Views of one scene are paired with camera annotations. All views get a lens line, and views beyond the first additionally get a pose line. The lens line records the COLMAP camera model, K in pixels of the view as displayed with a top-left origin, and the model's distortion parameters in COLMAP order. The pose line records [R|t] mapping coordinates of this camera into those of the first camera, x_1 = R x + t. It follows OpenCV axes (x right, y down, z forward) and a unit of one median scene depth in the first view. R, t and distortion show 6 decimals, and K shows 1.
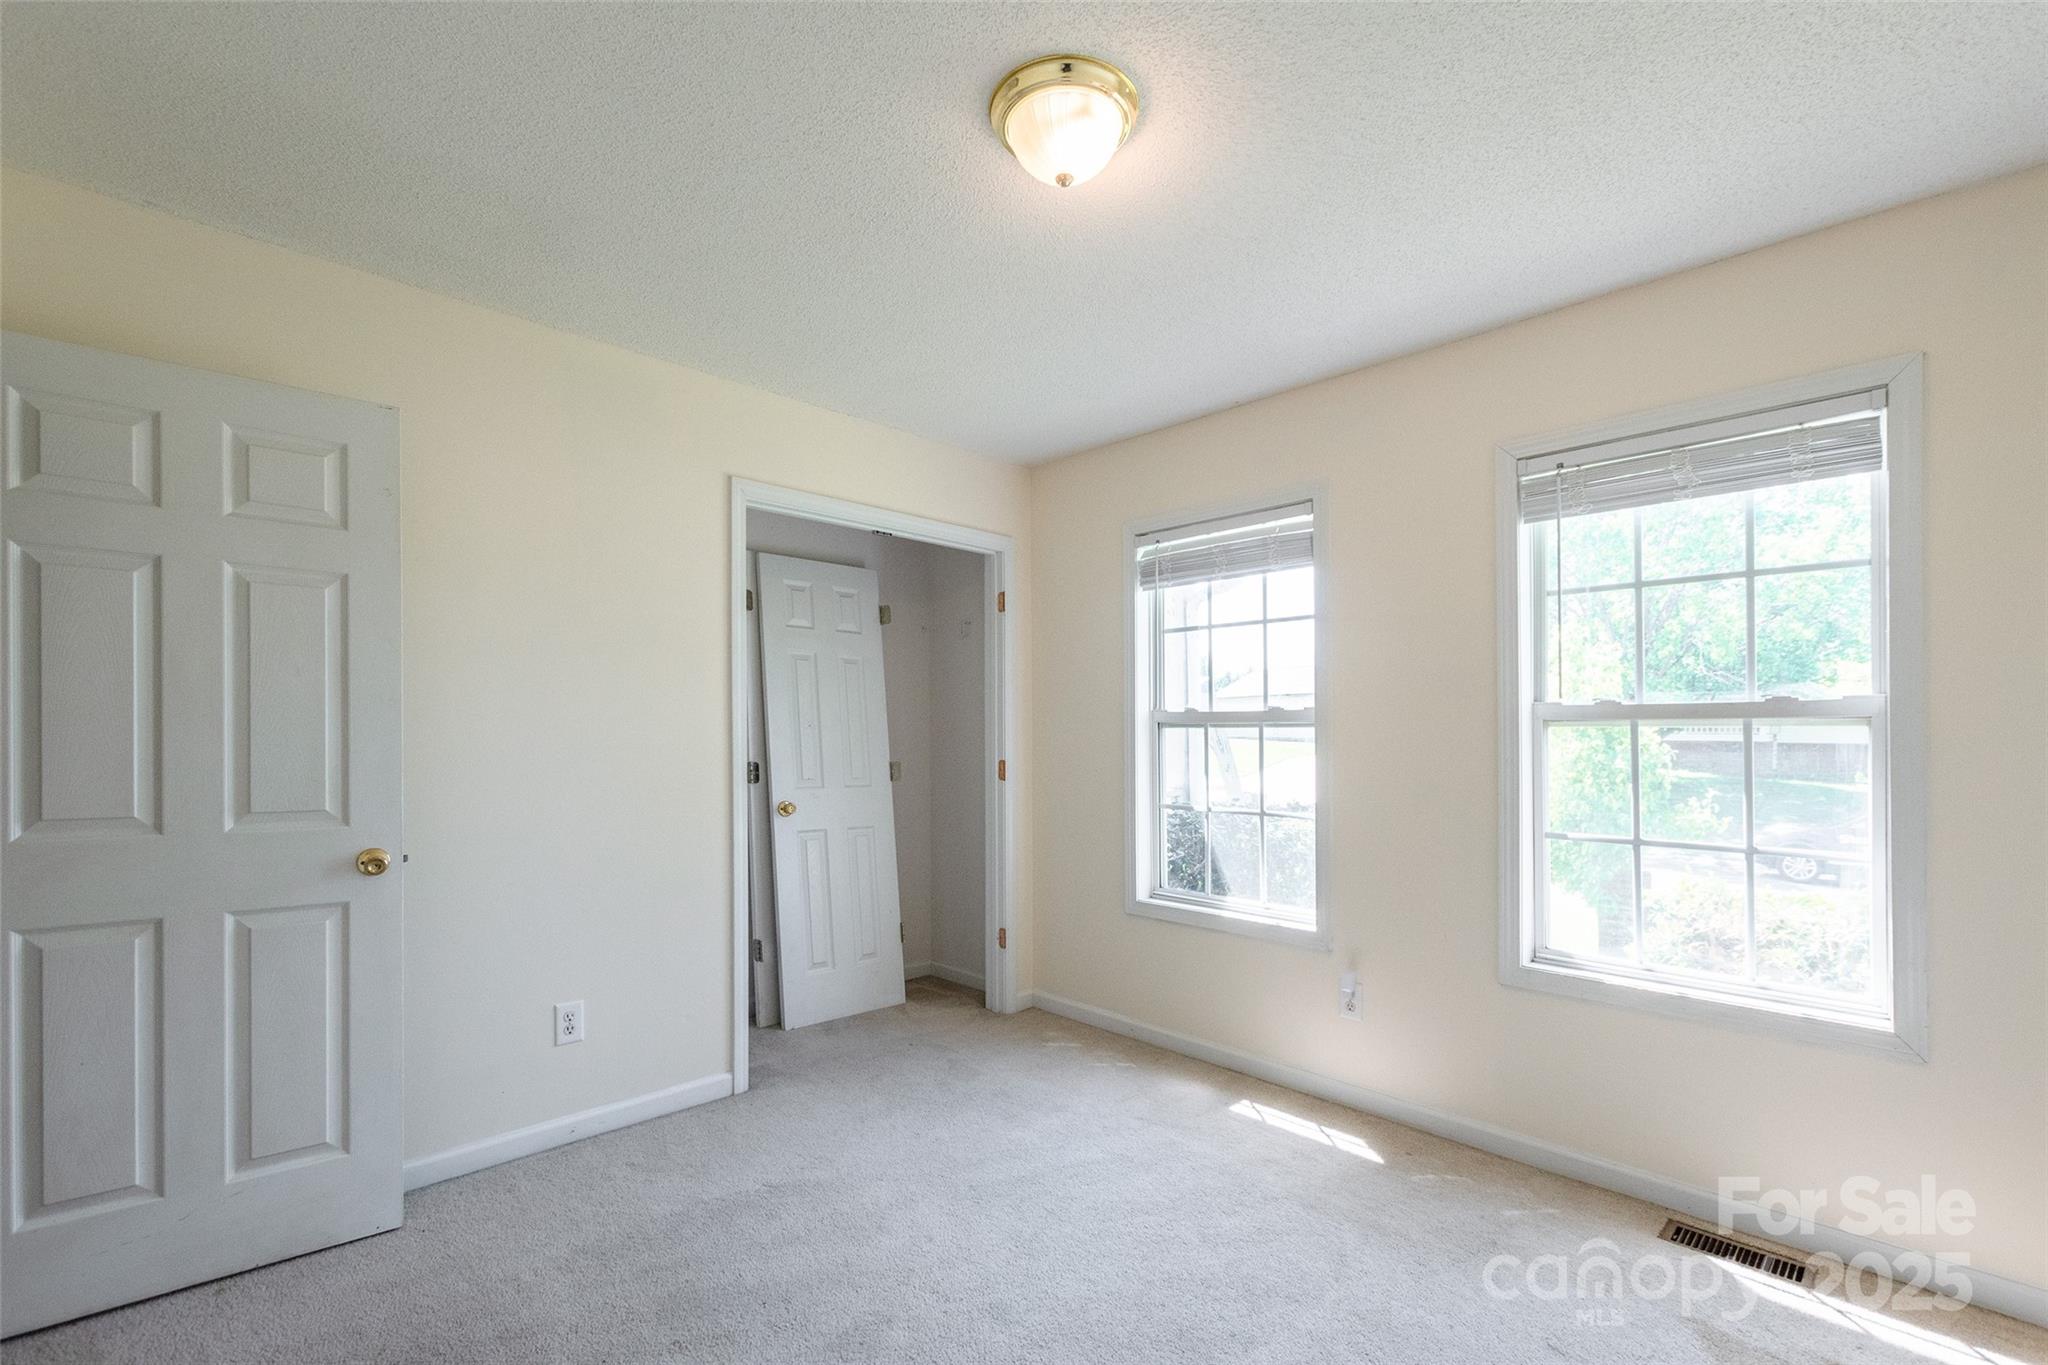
lens RADIAL K [[912.8, 0, 1023.3], [0, 912.8, 737.1], [0, 0, 1]] dist [0.024465, -0.000367]
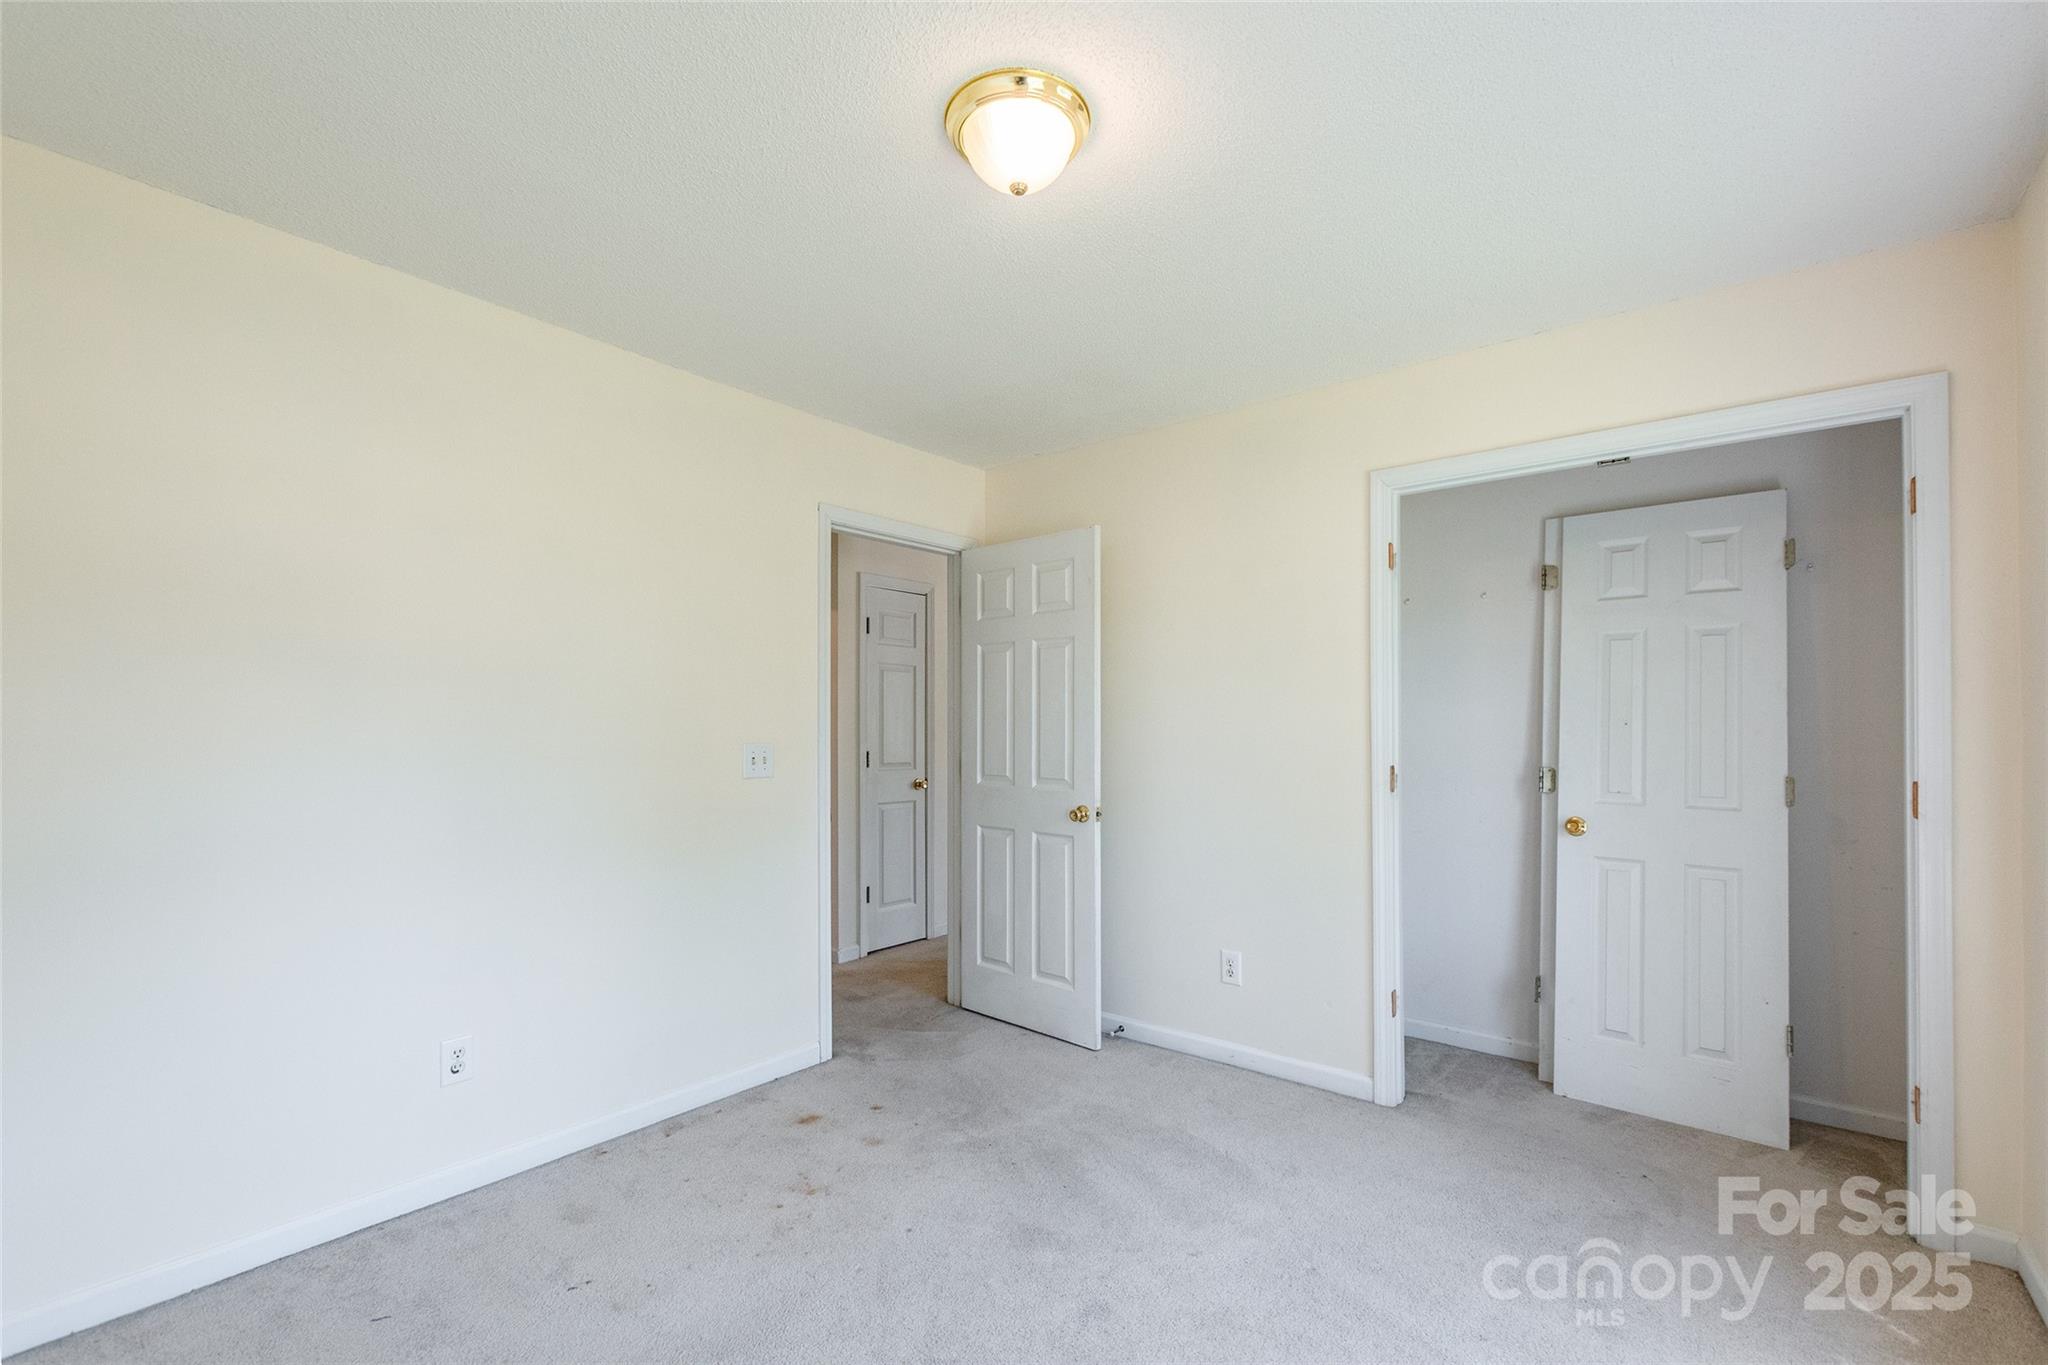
lens RADIAL K [[912.8, 0, 1023.3], [0, 912.8, 737.1], [0, 0, 1]] dist [0.024465, -0.000367]
pose [[0.108780, 0.001584, -0.994065, 0.660851], [-0.004434, 0.999990, 0.001108, 0.000996], [0.994056, 0.004287, 0.108785, 0.558766]]
